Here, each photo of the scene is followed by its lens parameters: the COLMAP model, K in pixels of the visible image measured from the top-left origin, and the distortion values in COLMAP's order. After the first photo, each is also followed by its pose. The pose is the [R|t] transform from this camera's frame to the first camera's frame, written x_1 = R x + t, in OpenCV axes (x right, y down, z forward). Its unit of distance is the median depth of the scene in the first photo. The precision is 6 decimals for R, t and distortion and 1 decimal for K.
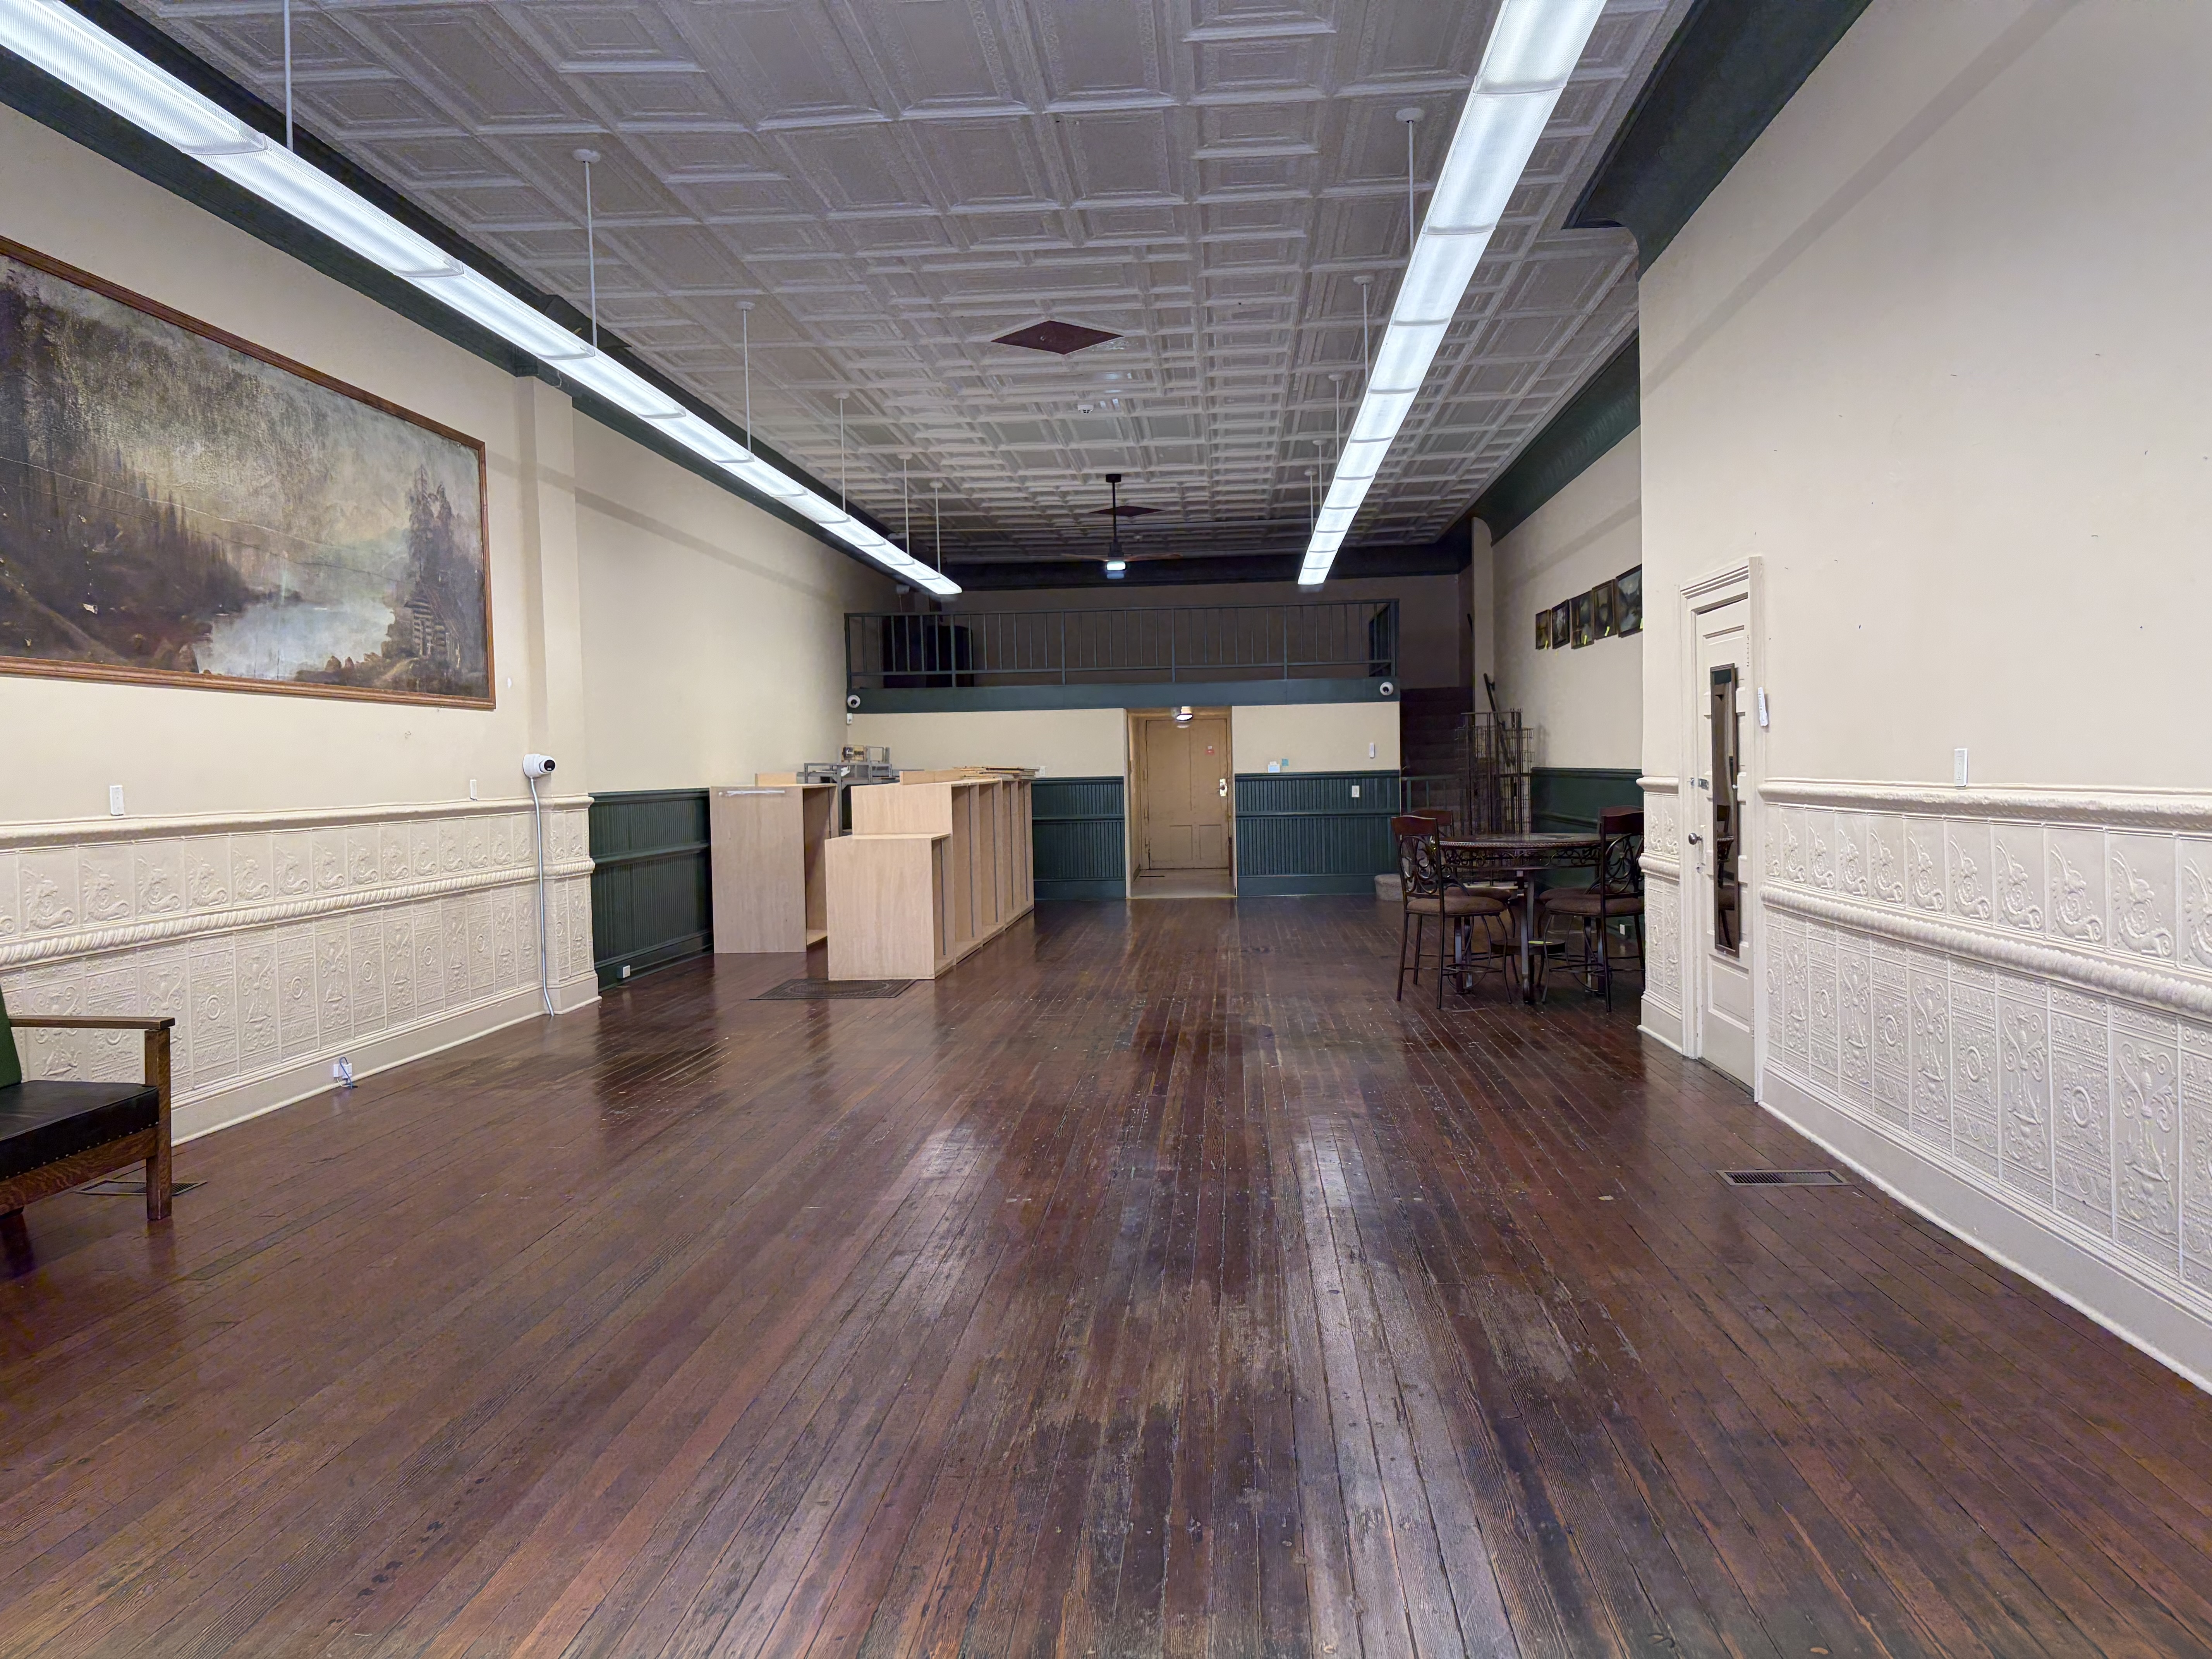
lens RADIAL K [[1663.3, 0, 1106.0], [0, 1663.3, 829.5], [0, 0, 1]] dist [0.061552, -0.046437]
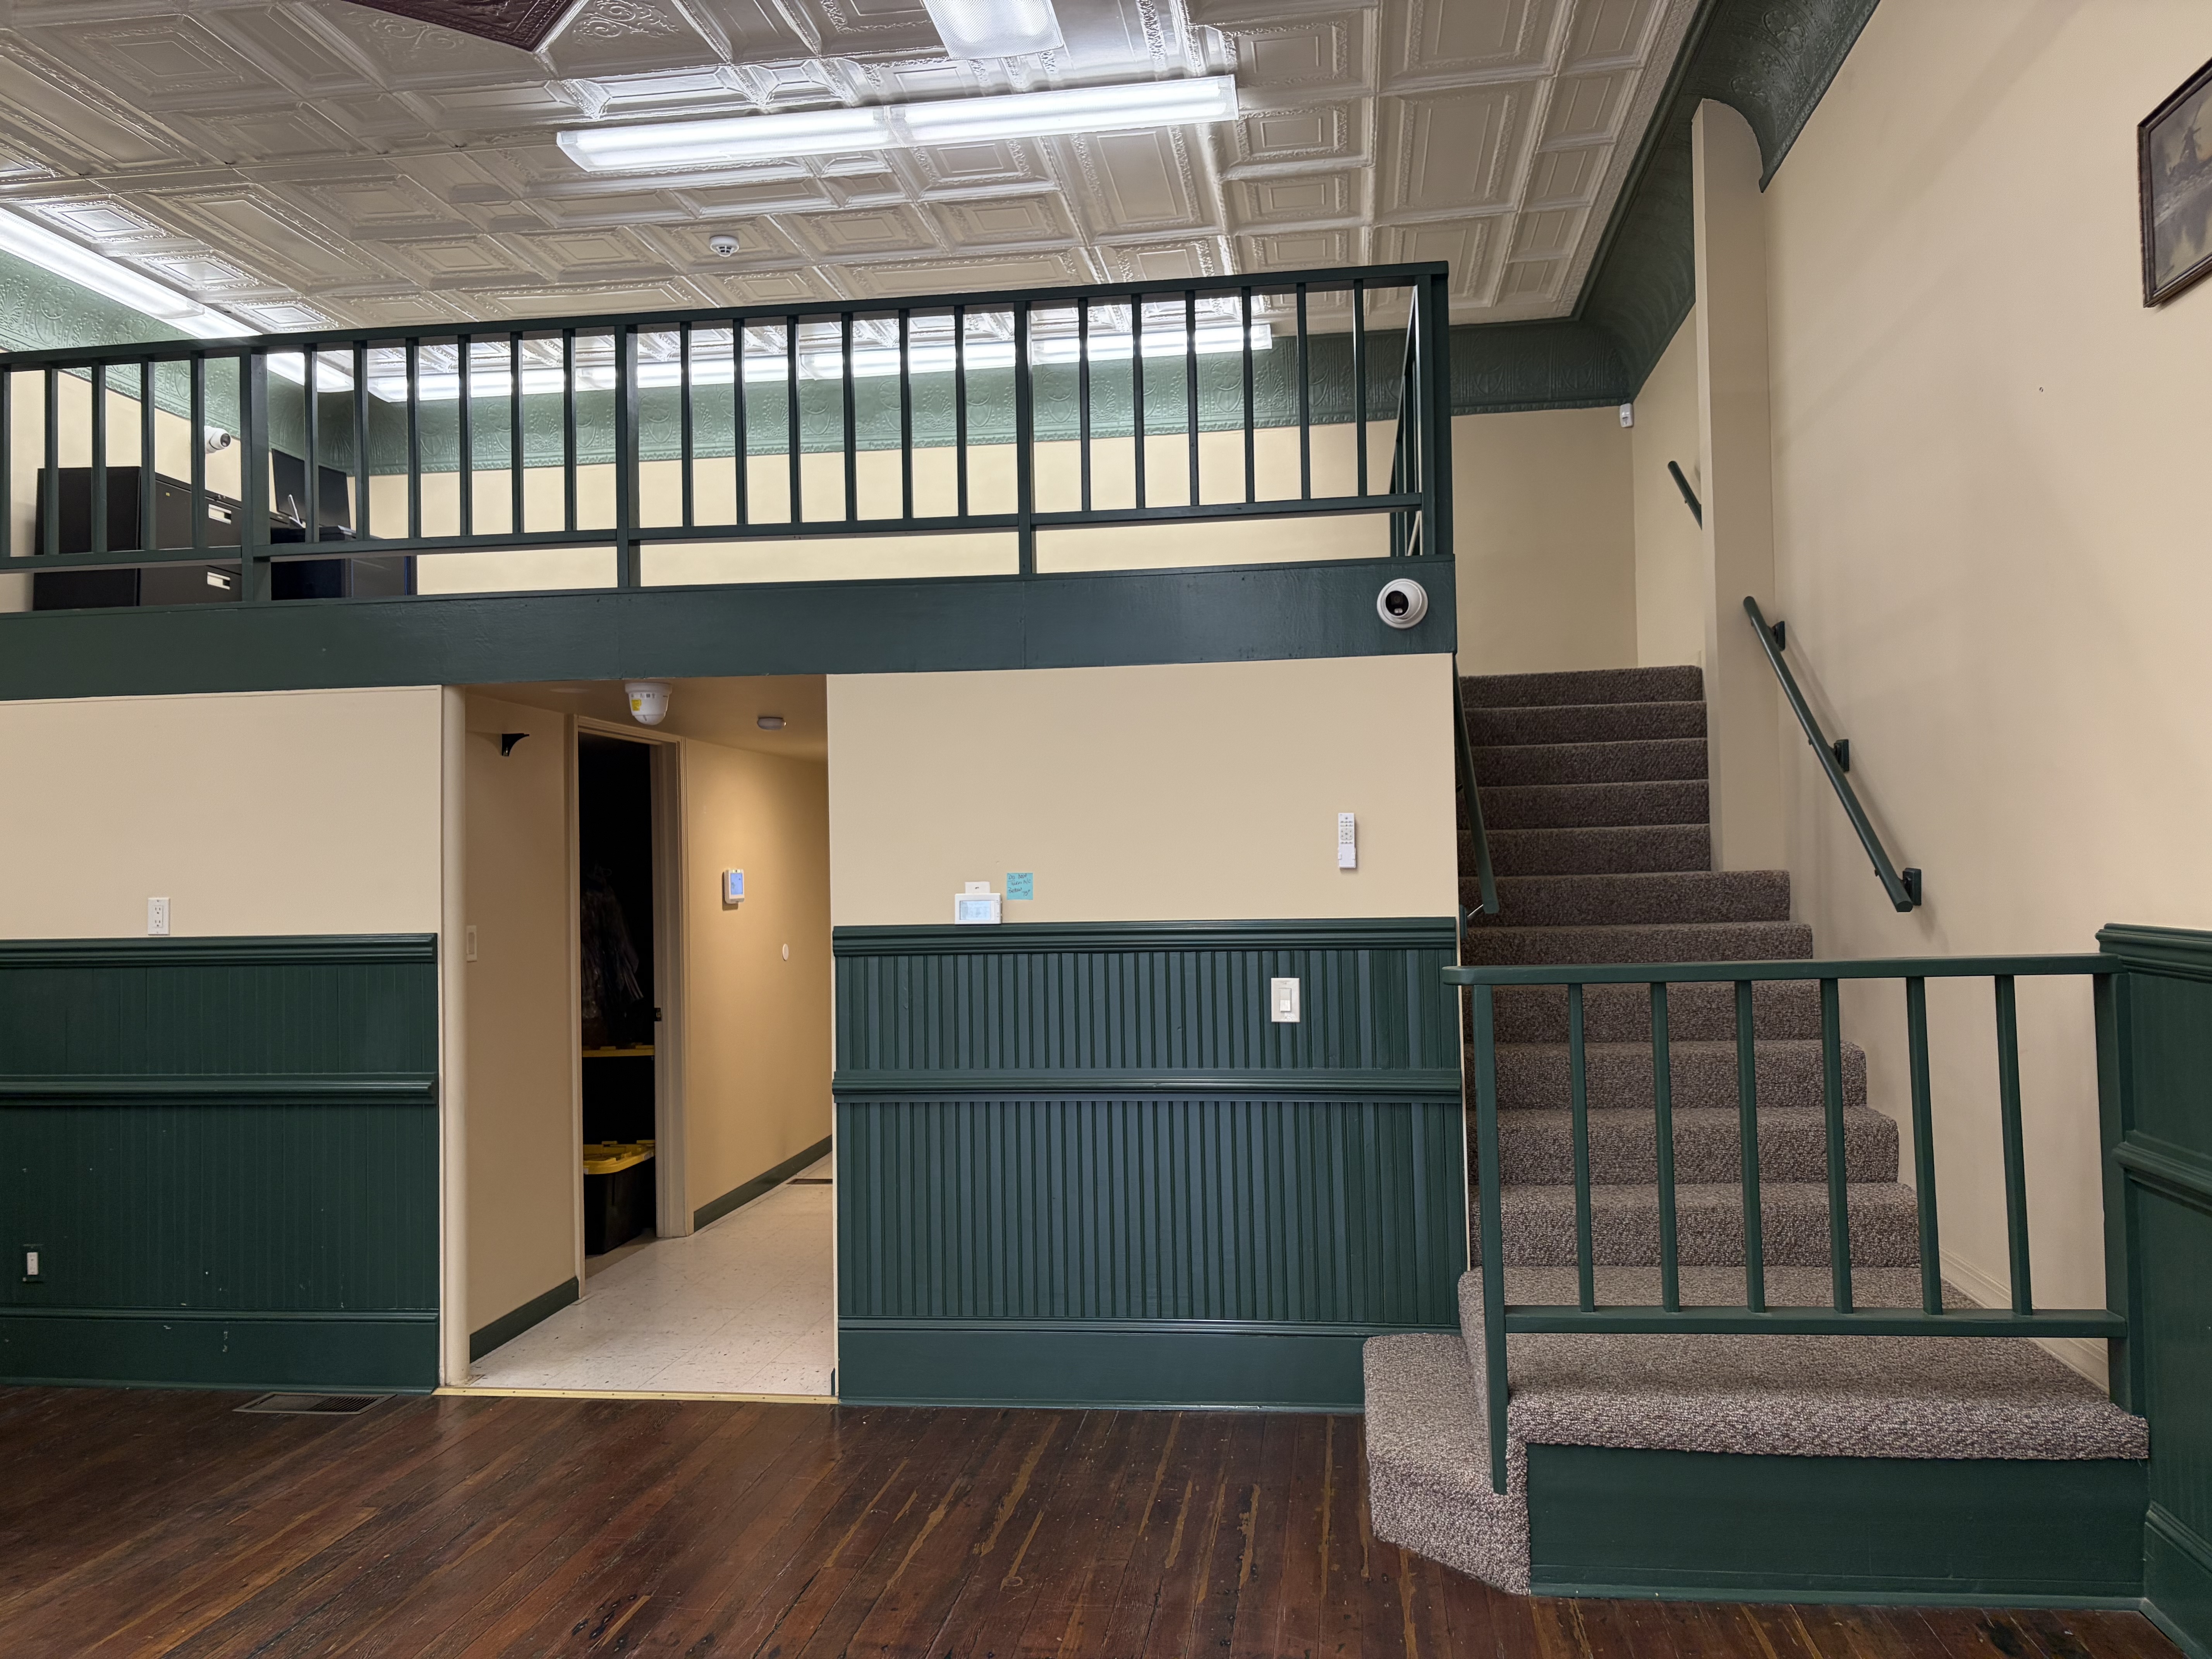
lens RADIAL K [[1663.3, 0, 1106.0], [0, 1663.3, 829.5], [0, 0, 1]] dist [0.061552, -0.046437]
pose [[0.997724, -0.006188, -0.067138, 0.303531], [0.002206, 0.998242, -0.059231, -0.074470], [0.067387, 0.058948, 0.995984, 1.602425]]
